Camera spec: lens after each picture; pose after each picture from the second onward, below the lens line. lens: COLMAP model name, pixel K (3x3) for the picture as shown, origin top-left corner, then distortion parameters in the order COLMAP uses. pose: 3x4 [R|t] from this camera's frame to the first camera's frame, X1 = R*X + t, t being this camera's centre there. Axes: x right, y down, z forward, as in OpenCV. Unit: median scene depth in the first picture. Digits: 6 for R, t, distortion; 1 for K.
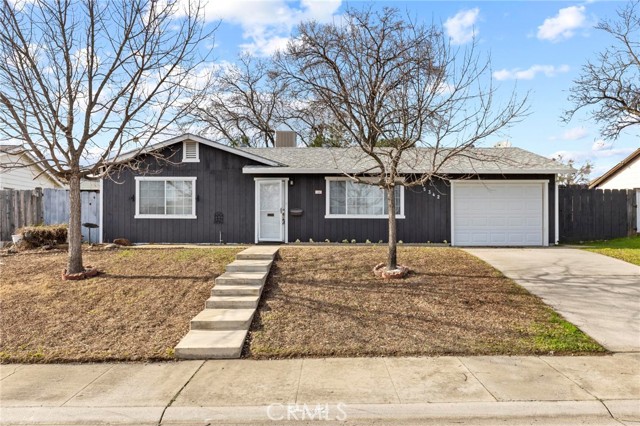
lens RADIAL K [[440.3, 0, 320.0], [0, 440.3, 213.0], [0, 0, 1]] dist [-0.000075, 0.000282]
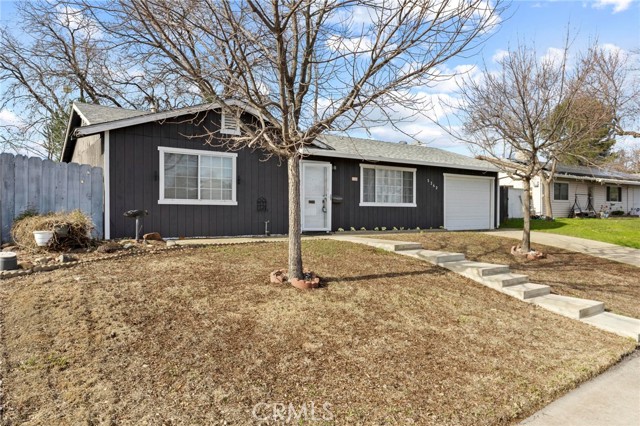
lens RADIAL K [[440.3, 0, 320.0], [0, 440.3, 213.0], [0, 0, 1]] dist [-0.000075, 0.000282]
pose [[0.821777, -0.000170, 0.569810, -0.615956], [-0.017074, 0.999544, 0.024923, 0.004404], [-0.569554, -0.030210, 0.821399, 0.248816]]
